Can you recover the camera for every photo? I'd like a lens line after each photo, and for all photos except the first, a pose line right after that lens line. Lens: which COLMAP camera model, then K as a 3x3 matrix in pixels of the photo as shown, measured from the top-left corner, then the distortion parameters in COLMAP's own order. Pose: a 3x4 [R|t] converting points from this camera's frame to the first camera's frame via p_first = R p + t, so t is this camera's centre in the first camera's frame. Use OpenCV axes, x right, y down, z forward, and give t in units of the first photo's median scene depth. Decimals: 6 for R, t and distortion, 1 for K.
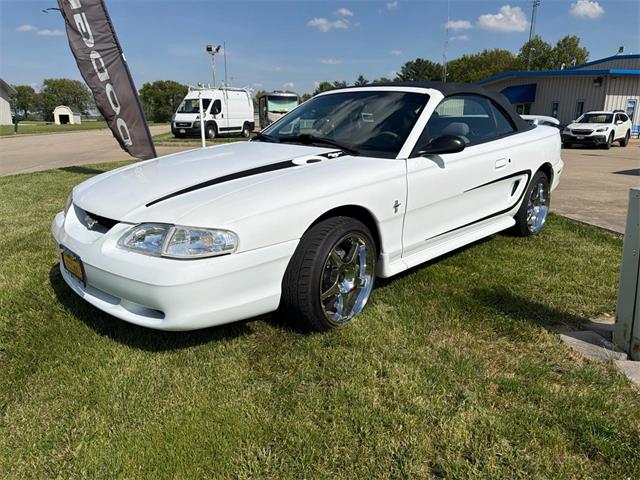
lens RADIAL K [[464.4, 0, 318.0], [0, 464.4, 256.4], [0, 0, 1]] dist [0.065508, -0.079744]
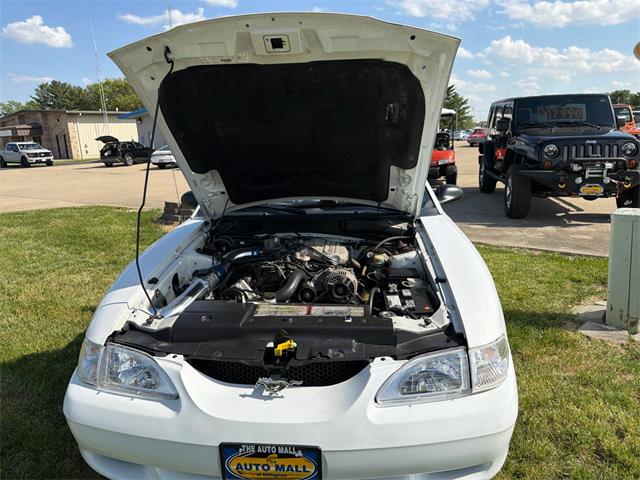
lens RADIAL K [[466.4, 0, 321.4], [0, 466.4, 249.5], [0, 0, 1]] dist [0.004287, -0.002465]
pose [[0.747057, -0.197615, 0.634708, -0.454711], [0.231166, 0.972431, 0.030680, -0.147216], [-0.623273, 0.123803, 0.772142, 0.255645]]
